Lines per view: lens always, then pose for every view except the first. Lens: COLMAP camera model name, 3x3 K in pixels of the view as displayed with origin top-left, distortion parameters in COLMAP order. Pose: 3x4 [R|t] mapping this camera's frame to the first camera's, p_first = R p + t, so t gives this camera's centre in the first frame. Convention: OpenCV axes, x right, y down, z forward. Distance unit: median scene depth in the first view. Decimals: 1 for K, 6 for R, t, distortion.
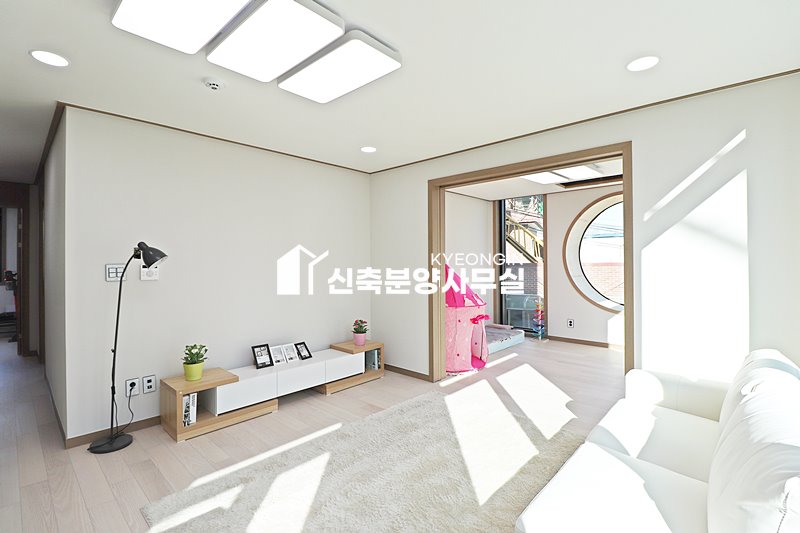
lens RADIAL K [[370.8, 0, 397.9], [0, 370.8, 264.7], [0, 0, 1]] dist [0.002228, -0.009379]
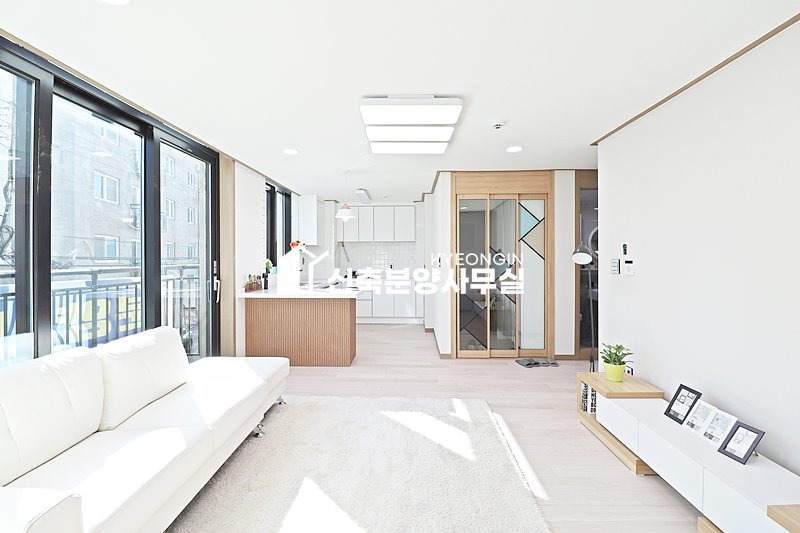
lens RADIAL K [[370.8, 0, 399.2], [0, 370.8, 261.2], [0, 0, 1]] dist [0.002228, -0.009379]
pose [[-0.753777, 0.009325, -0.657065, 0.513243], [0.001391, 0.999920, 0.012595, -0.012041], [0.657129, 0.008580, -0.753729, 1.402714]]
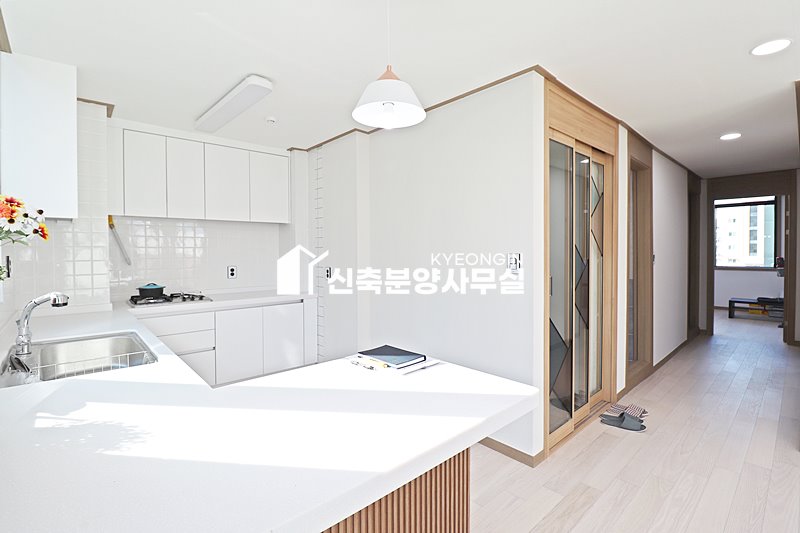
lens RADIAL K [[370.8, 0, 399.5], [0, 370.8, 259.2], [0, 0, 1]] dist [0.002228, -0.009379]
pose [[-0.082884, 0.021353, -0.996330, 0.085630], [0.004698, 0.999768, 0.021036, -0.011321], [0.996548, -0.002938, -0.082965, 0.053700]]
